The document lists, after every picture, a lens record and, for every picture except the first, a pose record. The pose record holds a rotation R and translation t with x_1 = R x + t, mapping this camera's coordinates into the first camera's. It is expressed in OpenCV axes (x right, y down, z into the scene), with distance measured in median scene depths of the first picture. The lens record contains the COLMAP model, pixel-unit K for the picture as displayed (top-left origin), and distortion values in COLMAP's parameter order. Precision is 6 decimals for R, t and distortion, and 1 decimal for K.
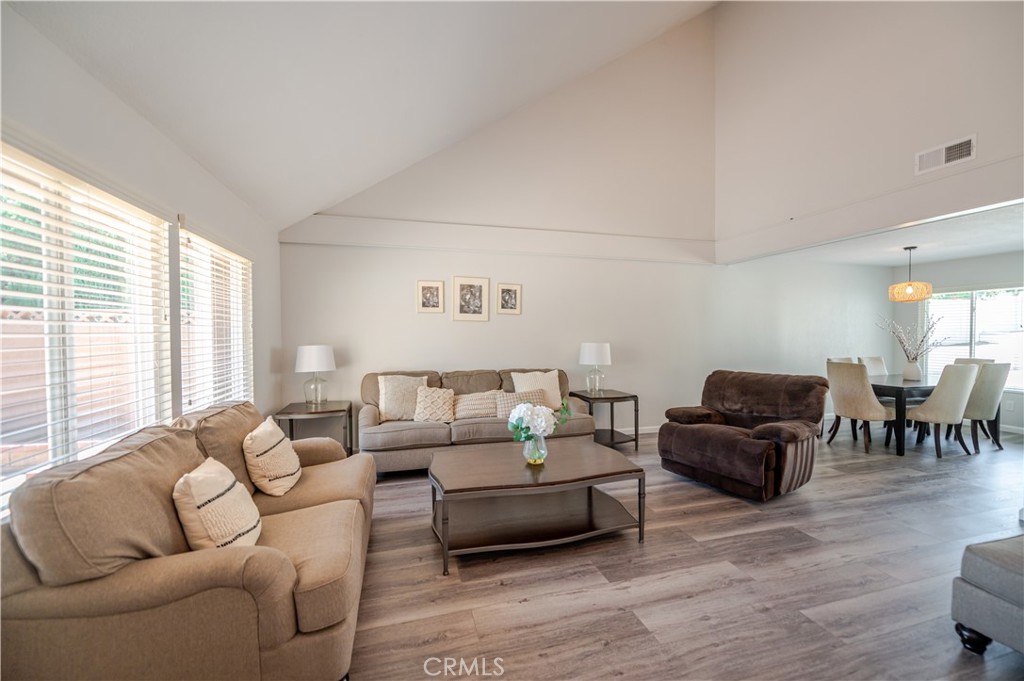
lens RADIAL K [[413.9, 0, 512.0], [0, 413.9, 340.5], [0, 0, 1]] dist [-0.000856, -0.000049]
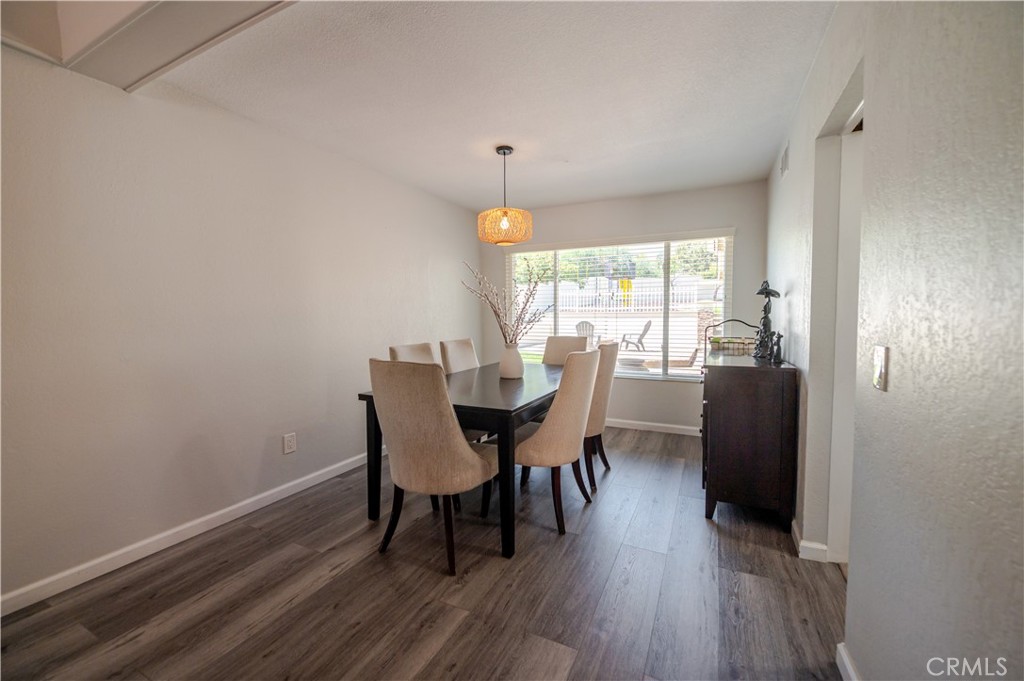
lens RADIAL K [[413.9, 0, 512.0], [0, 413.9, 340.5], [0, 0, 1]] dist [-0.000856, -0.000049]
pose [[0.672789, -0.047540, 0.738306, 0.533958], [0.017860, 0.998686, 0.048031, 0.014993], [-0.739619, -0.019129, 0.672754, 0.601555]]
